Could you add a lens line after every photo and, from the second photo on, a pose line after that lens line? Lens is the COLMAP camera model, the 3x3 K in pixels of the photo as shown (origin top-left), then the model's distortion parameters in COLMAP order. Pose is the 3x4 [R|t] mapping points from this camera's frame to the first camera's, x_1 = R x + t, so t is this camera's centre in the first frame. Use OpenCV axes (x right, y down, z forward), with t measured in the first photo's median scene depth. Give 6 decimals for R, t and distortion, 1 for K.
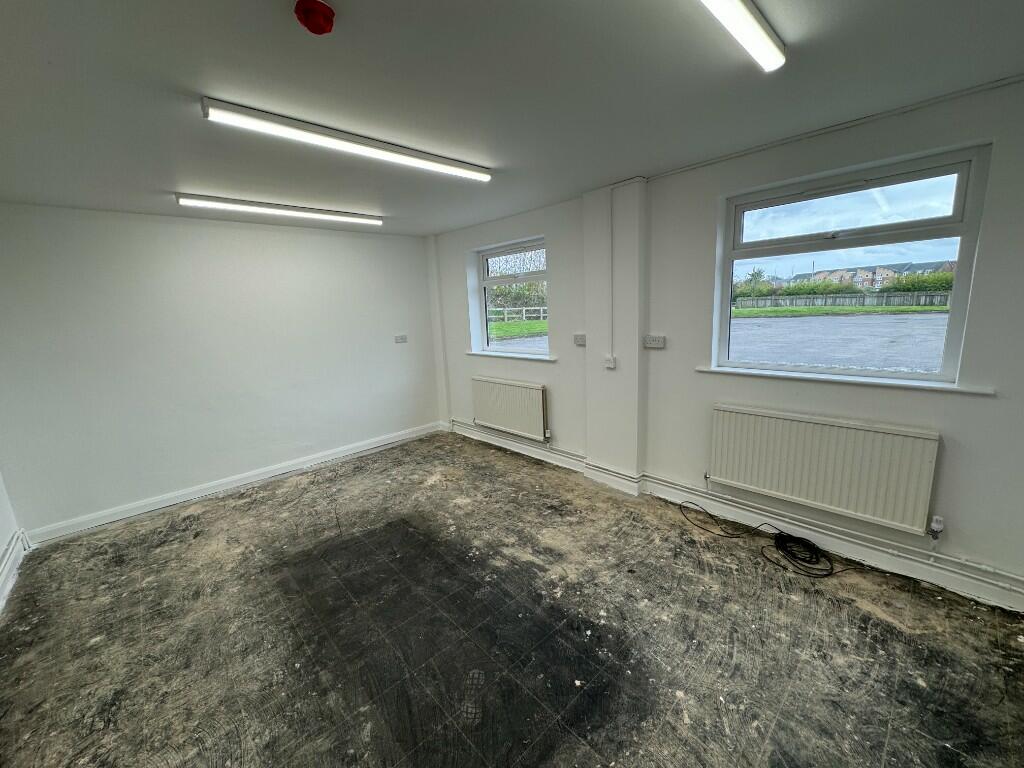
lens RADIAL K [[407.9, 0, 512.4], [0, 407.9, 384.0], [0, 0, 1]] dist [0.000214, -0.000047]
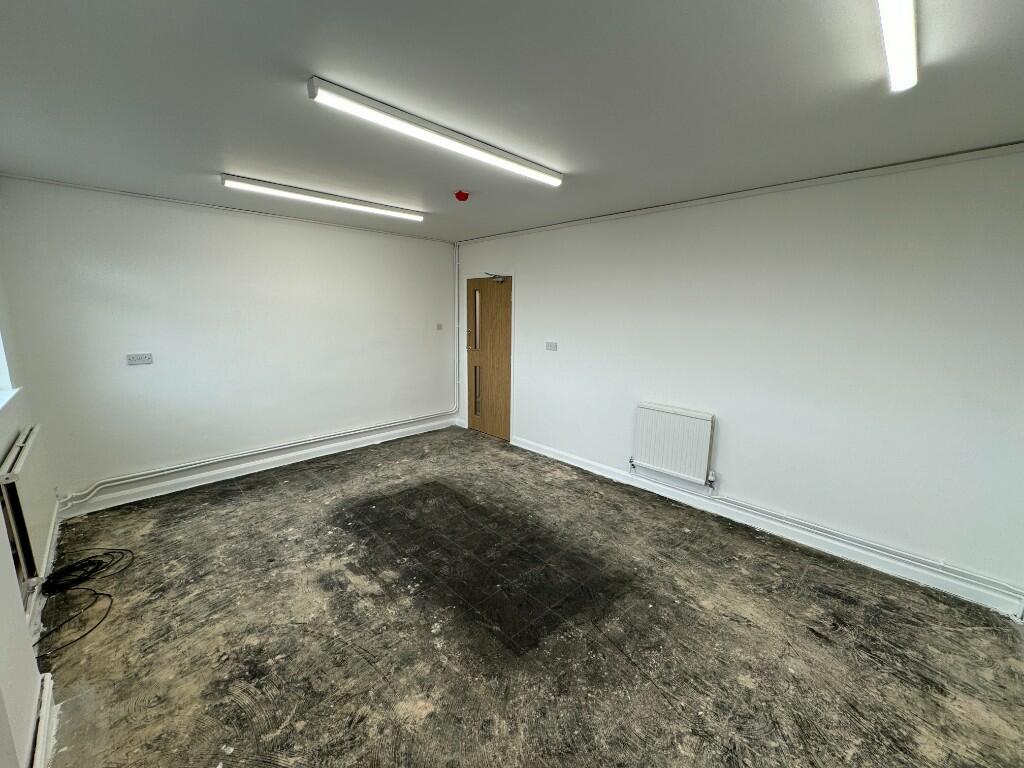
lens RADIAL K [[407.9, 0, 511.1], [0, 407.9, 386.8], [0, 0, 1]] dist [0.000214, -0.000047]
pose [[-0.999243, 0.038000, -0.008281, -0.328545], [0.032238, 0.928388, 0.370211, -0.323056], [0.021756, 0.369664, -0.928911, 1.729744]]
